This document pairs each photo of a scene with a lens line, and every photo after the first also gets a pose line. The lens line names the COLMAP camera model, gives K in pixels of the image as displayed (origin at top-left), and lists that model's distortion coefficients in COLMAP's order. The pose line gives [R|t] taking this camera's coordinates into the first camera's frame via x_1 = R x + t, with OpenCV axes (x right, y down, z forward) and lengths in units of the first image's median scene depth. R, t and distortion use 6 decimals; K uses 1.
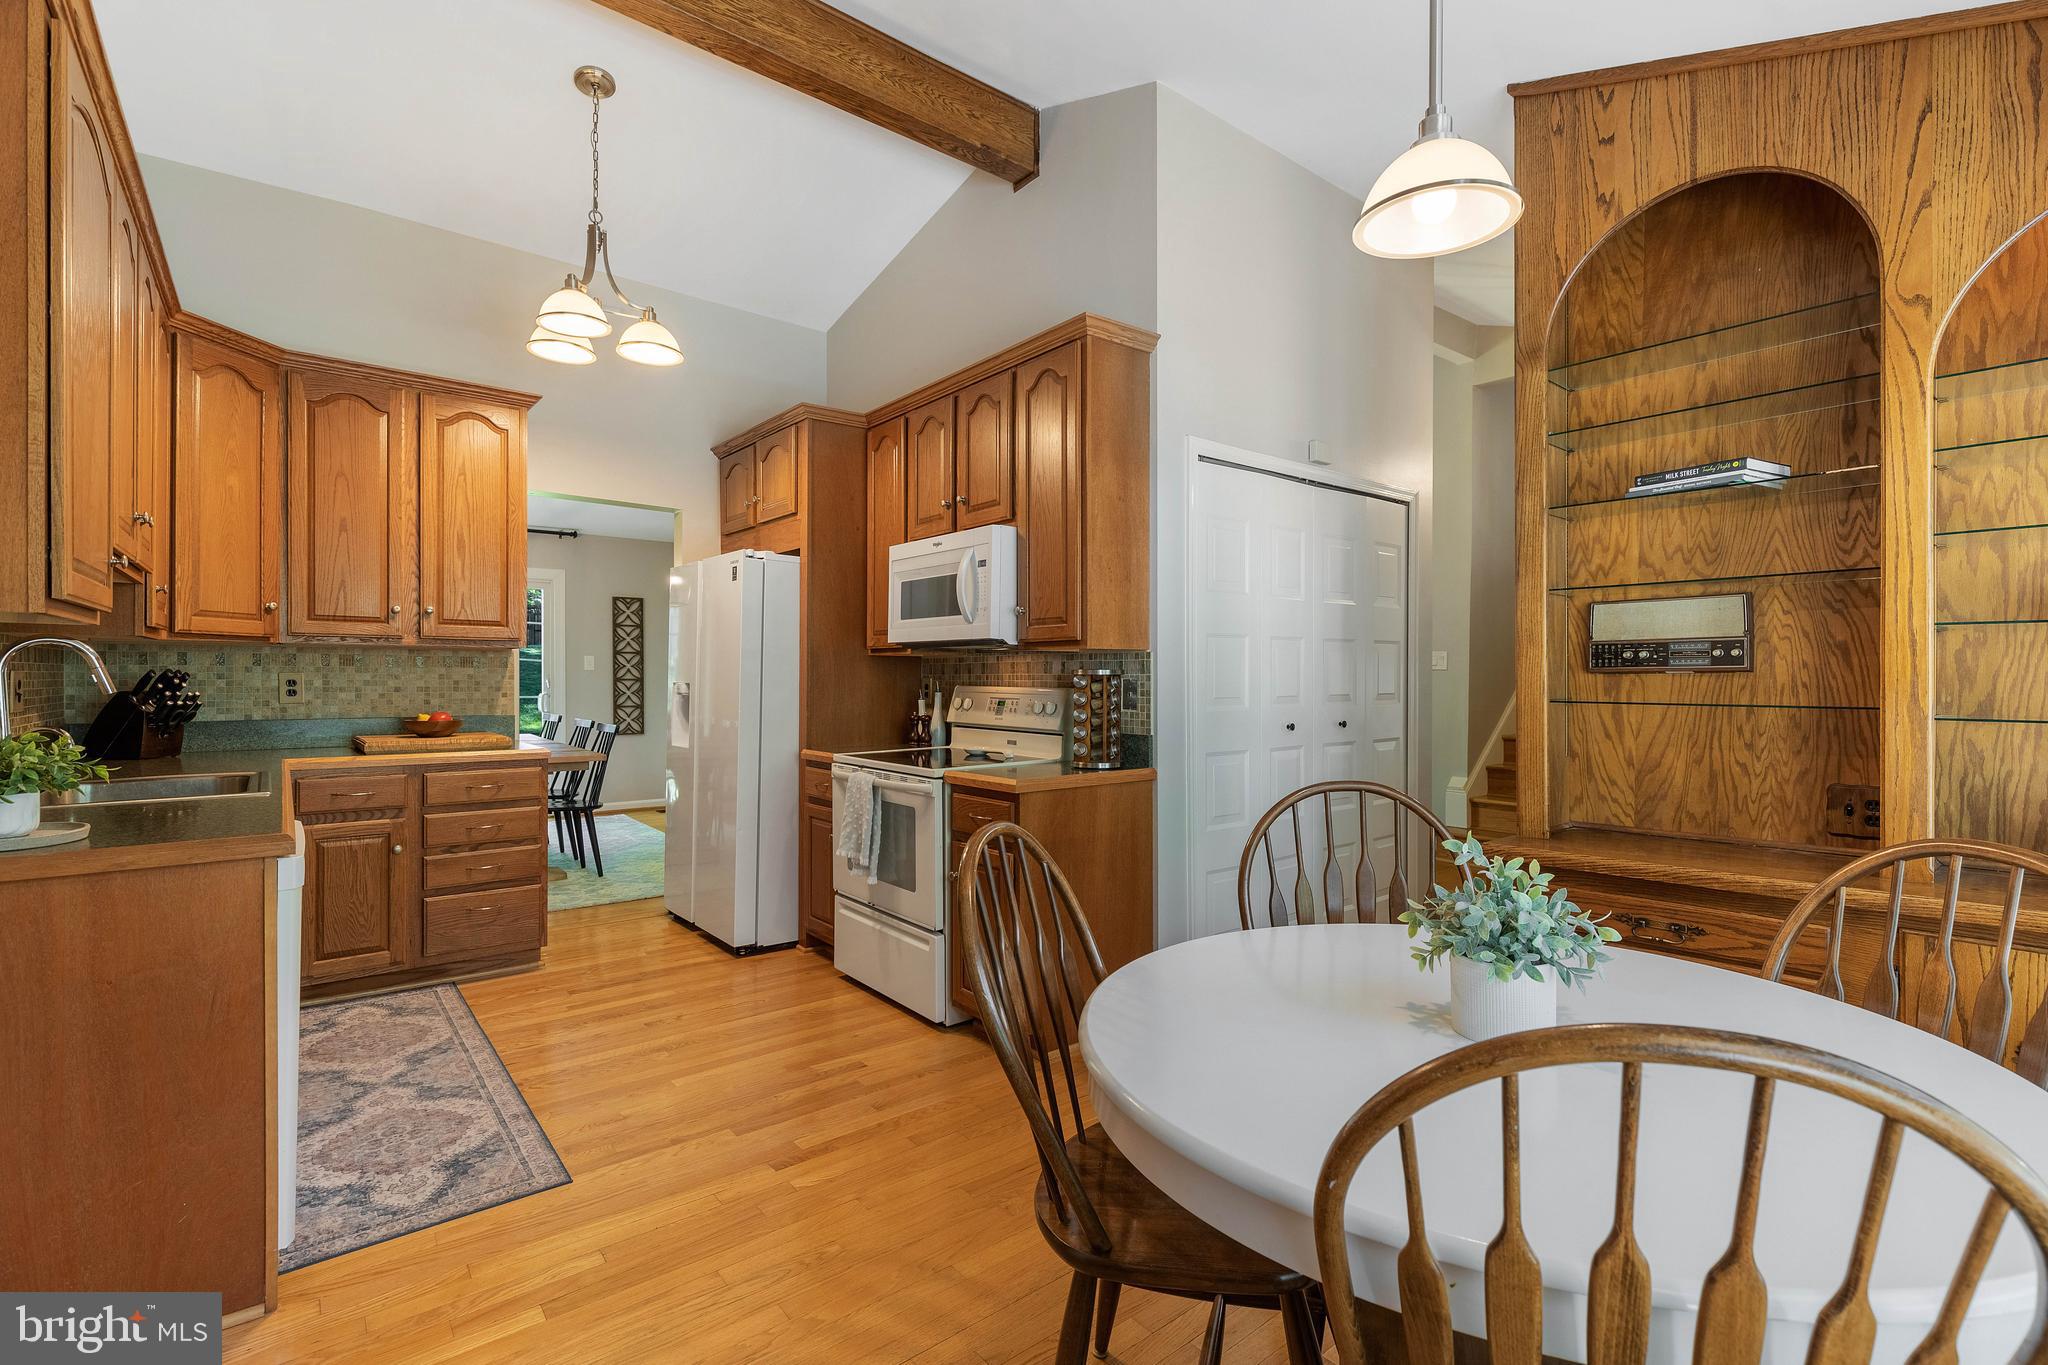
lens RADIAL K [[937.0, 0, 1035.2], [0, 937.0, 683.2], [0, 0, 1]] dist [0.008584, -0.001908]
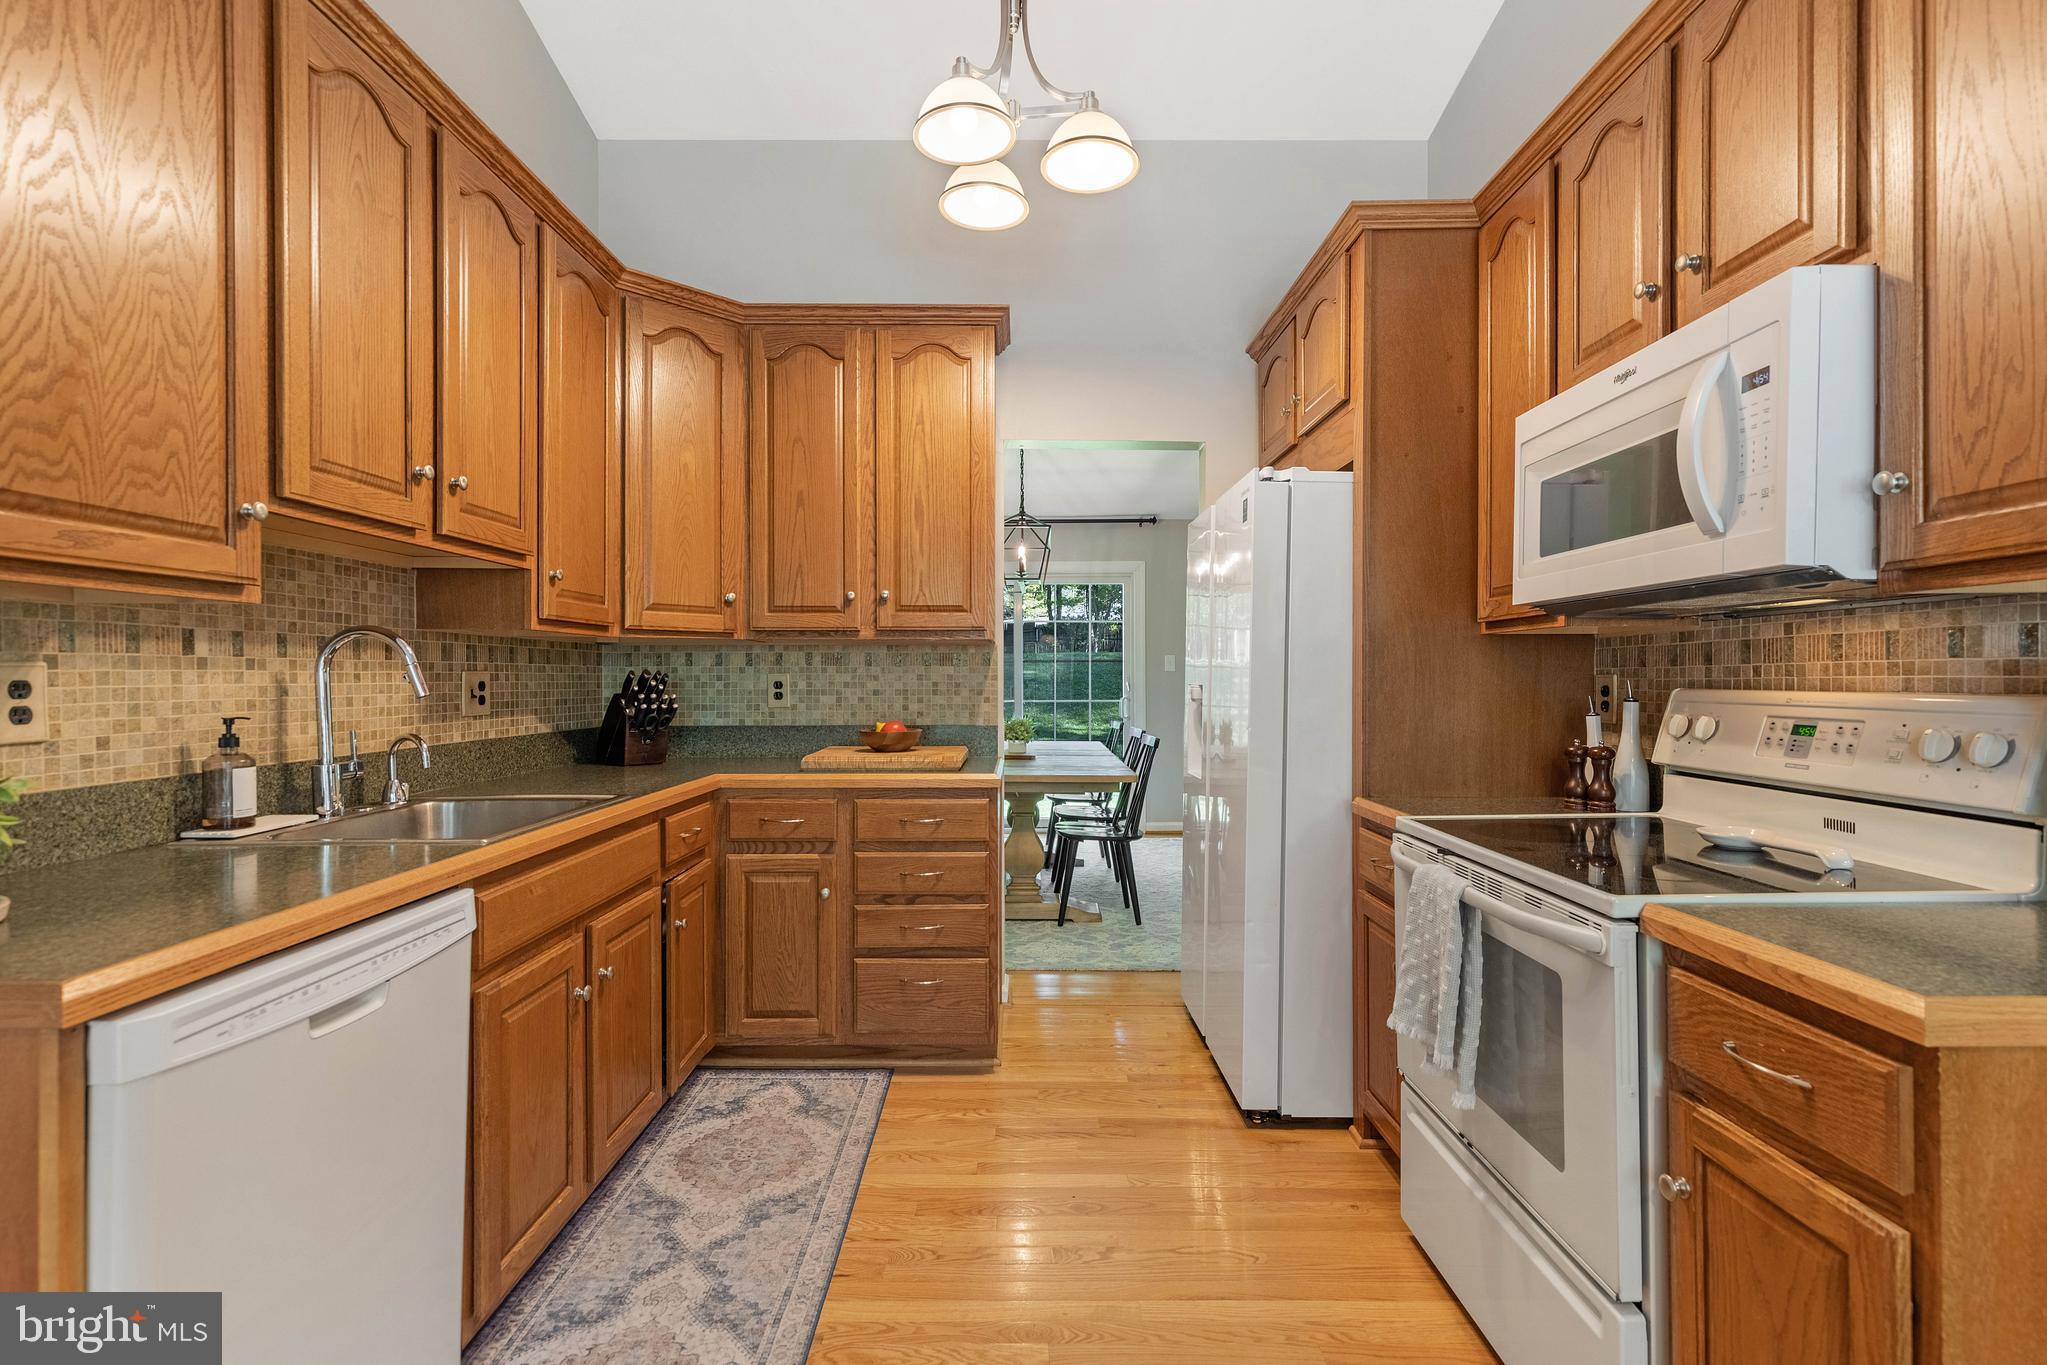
lens RADIAL K [[936.5, 0, 1023.1], [0, 936.5, 682.4], [0, 0, 1]] dist [0.008584, -0.001908]
pose [[0.774305, -0.003423, -0.632804, -0.042461], [0.000657, 0.999989, -0.004605, 0.001483], [0.632813, 0.003150, 0.774298, 0.465024]]
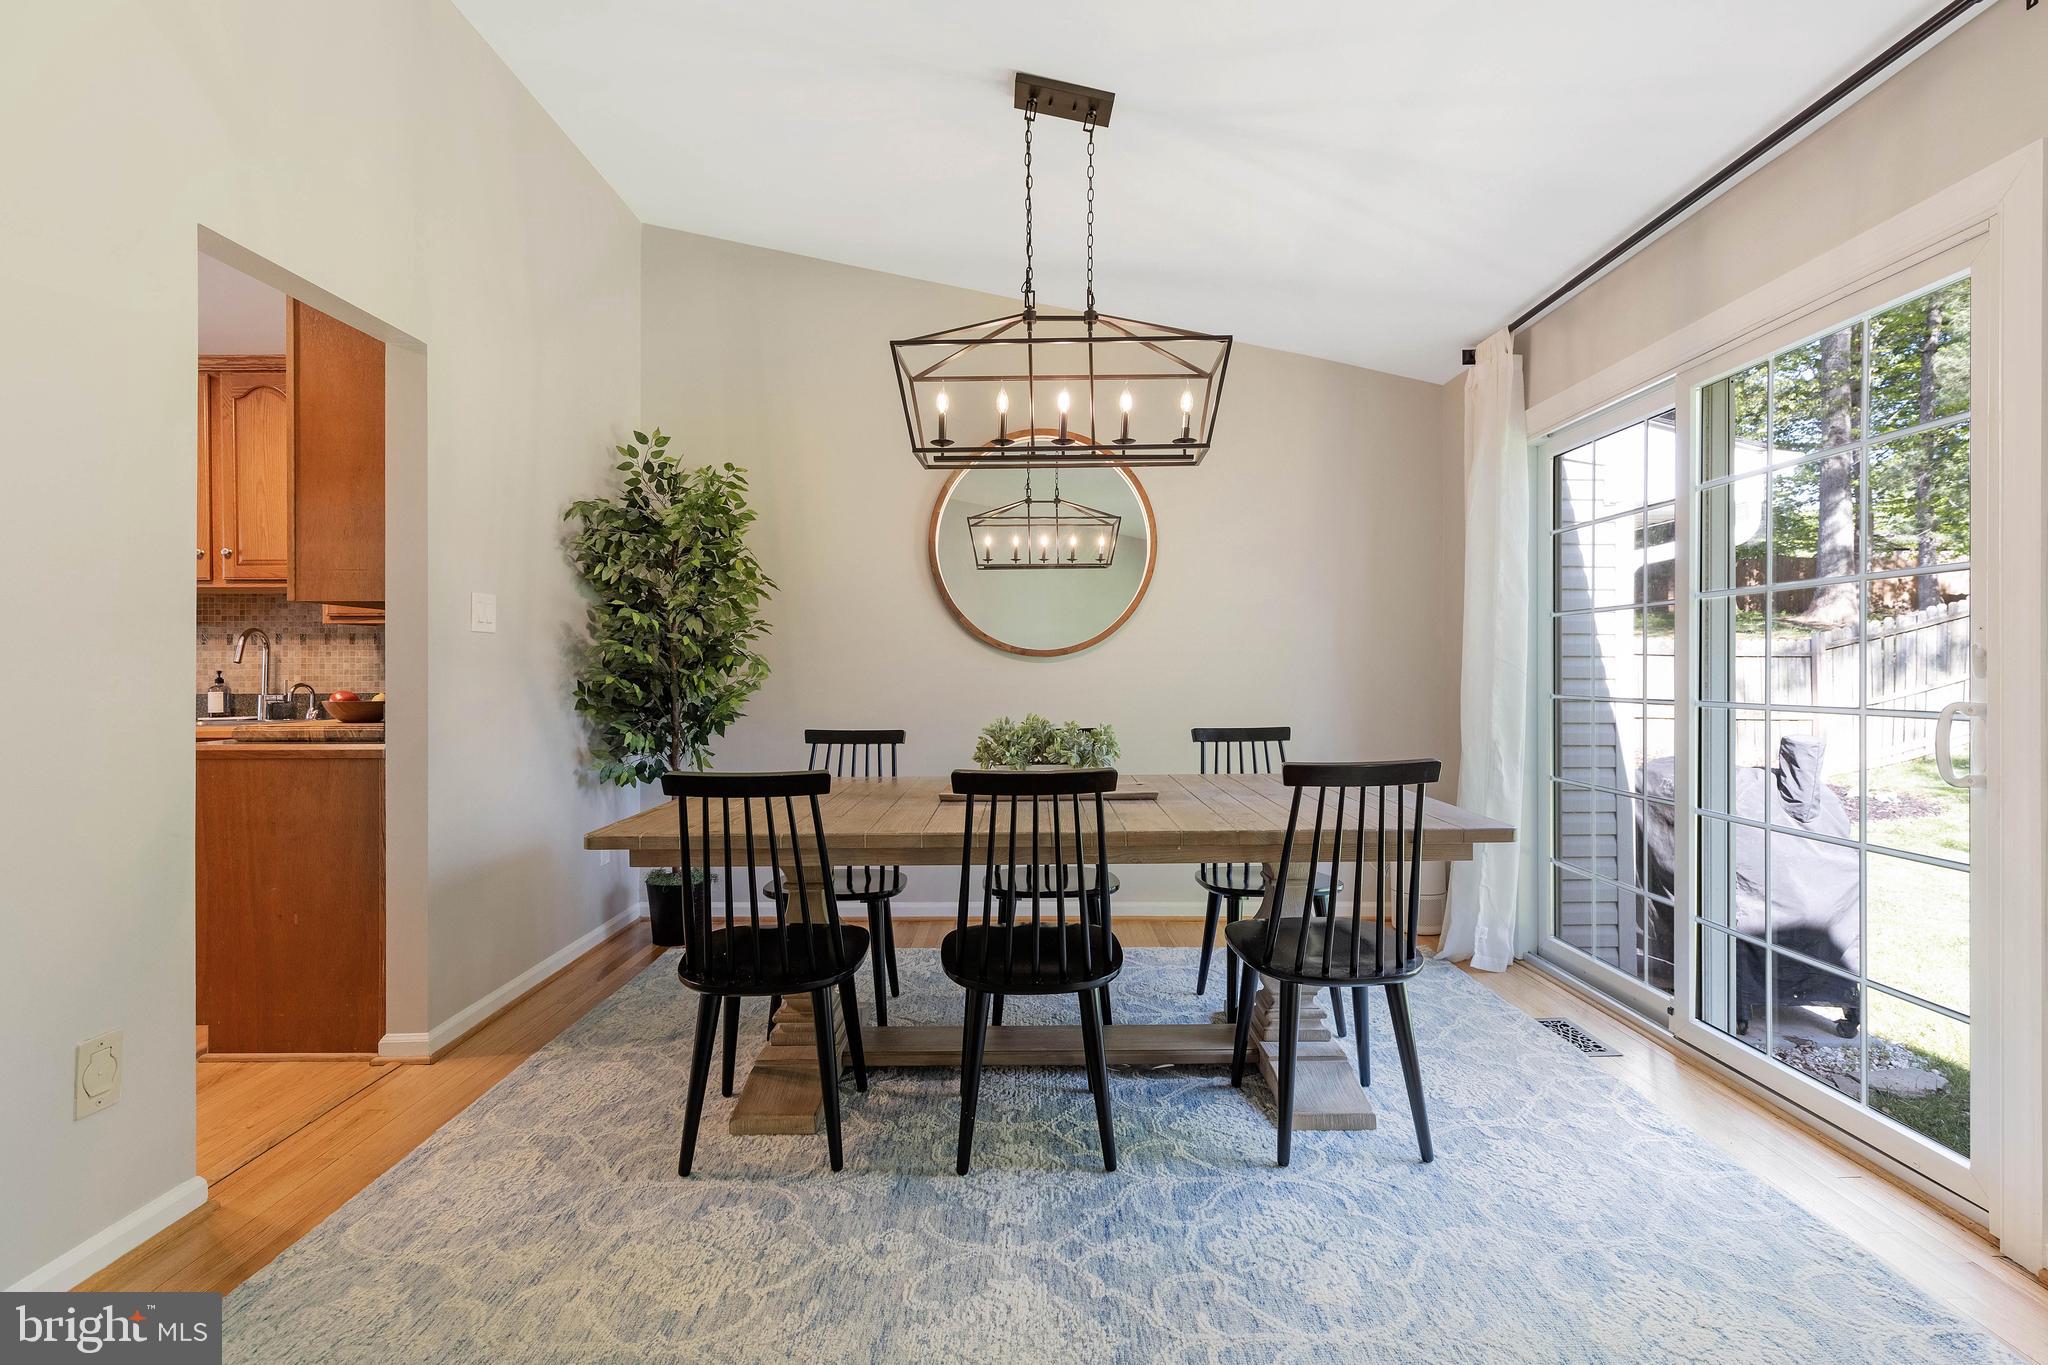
lens RADIAL K [[921.9, 0, 1033.1], [0, 921.9, 670.7], [0, 0, 1]] dist [0.005731, -0.000954]
pose [[-0.629701, -0.004904, -0.776822, -0.405859], [-0.007576, 0.999971, -0.000171, 0.009336], [0.776801, 0.005777, -0.629720, 2.036588]]
